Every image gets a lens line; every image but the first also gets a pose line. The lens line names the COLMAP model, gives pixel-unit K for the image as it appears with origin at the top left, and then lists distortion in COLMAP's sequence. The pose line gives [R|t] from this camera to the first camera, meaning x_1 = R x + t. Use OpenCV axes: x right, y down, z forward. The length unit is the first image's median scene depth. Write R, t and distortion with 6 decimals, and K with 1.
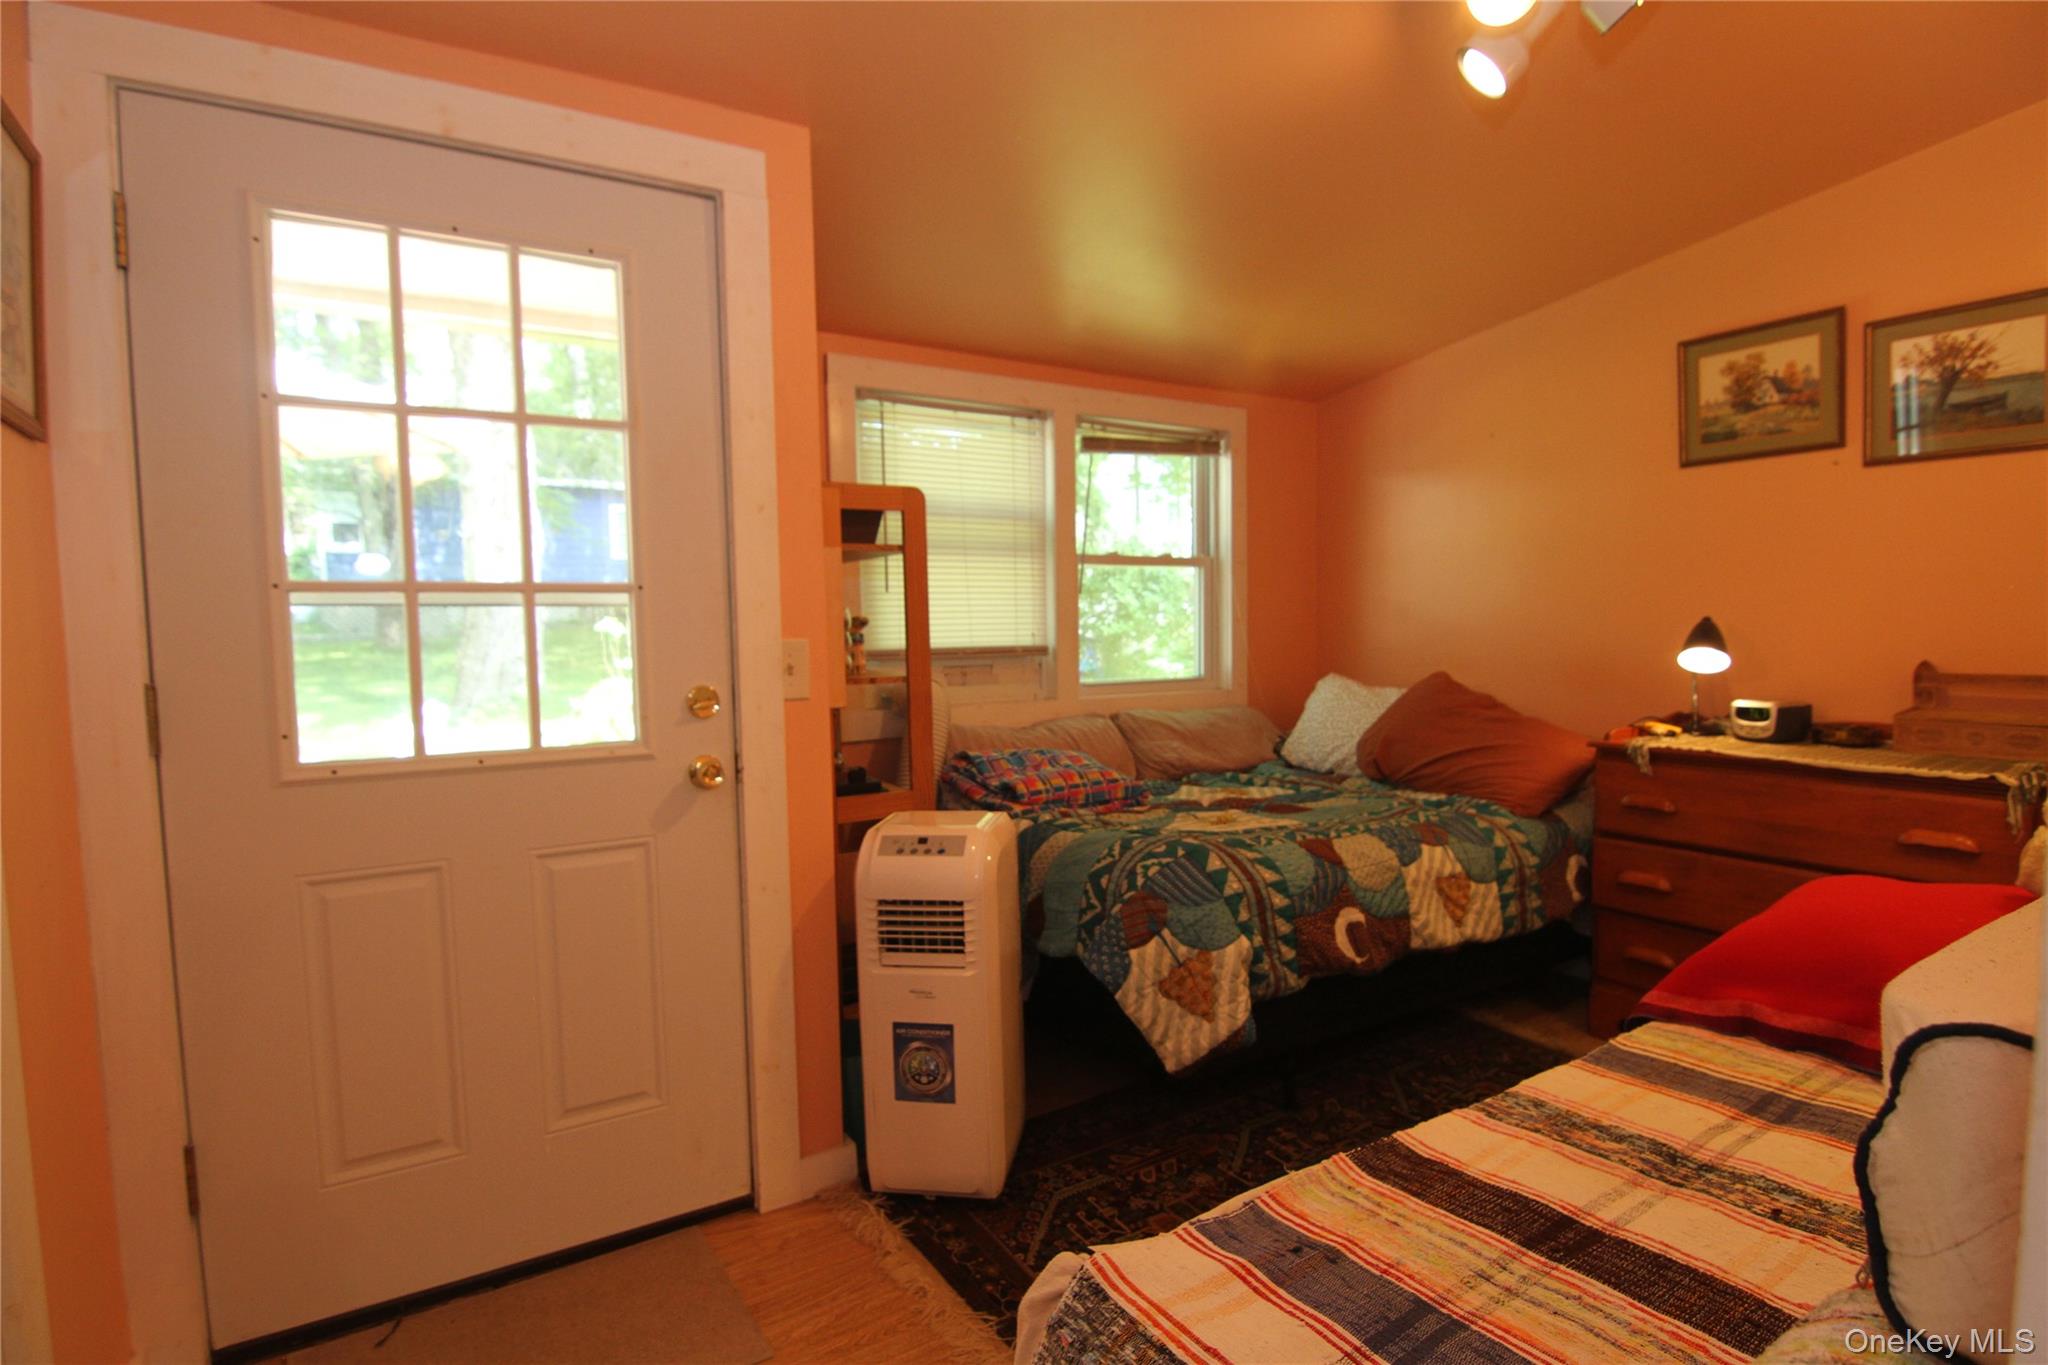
lens RADIAL K [[1038.0, 0, 1031.0], [0, 1038.0, 693.0], [0, 0, 1]] dist [-0.002370, -0.014533]
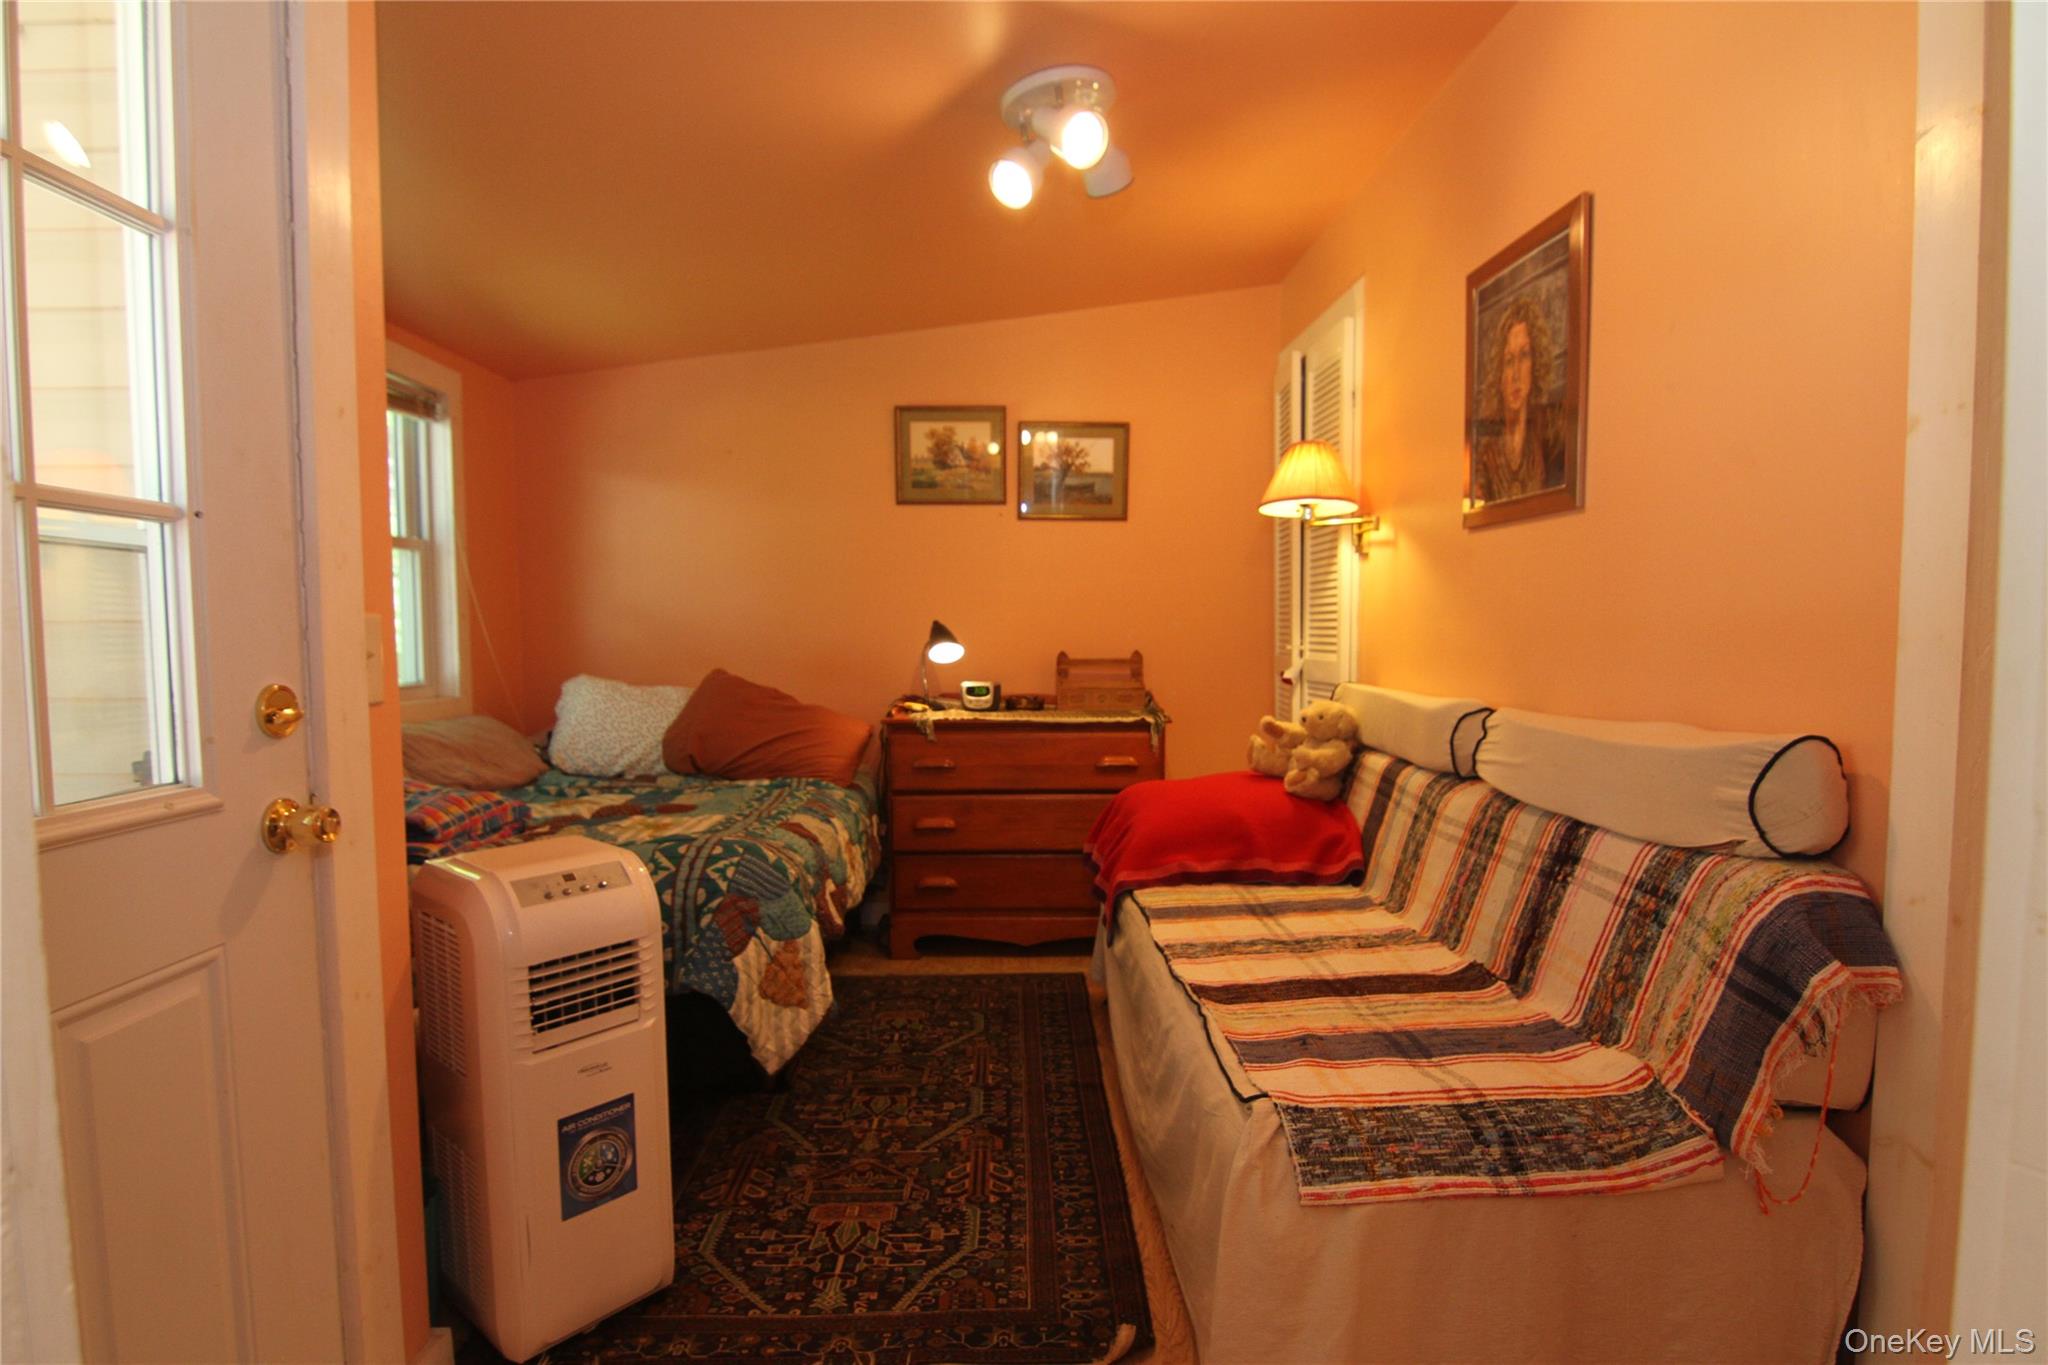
lens RADIAL K [[1047.3, 0, 1030.8], [0, 1047.3, 693.6], [0, 0, 1]] dist [-0.000042, -0.015964]
pose [[0.510016, -0.036123, 0.859406, -0.568569], [0.048682, 0.998729, 0.013089, 0.010394], [-0.858786, 0.035162, 0.511127, 0.280855]]
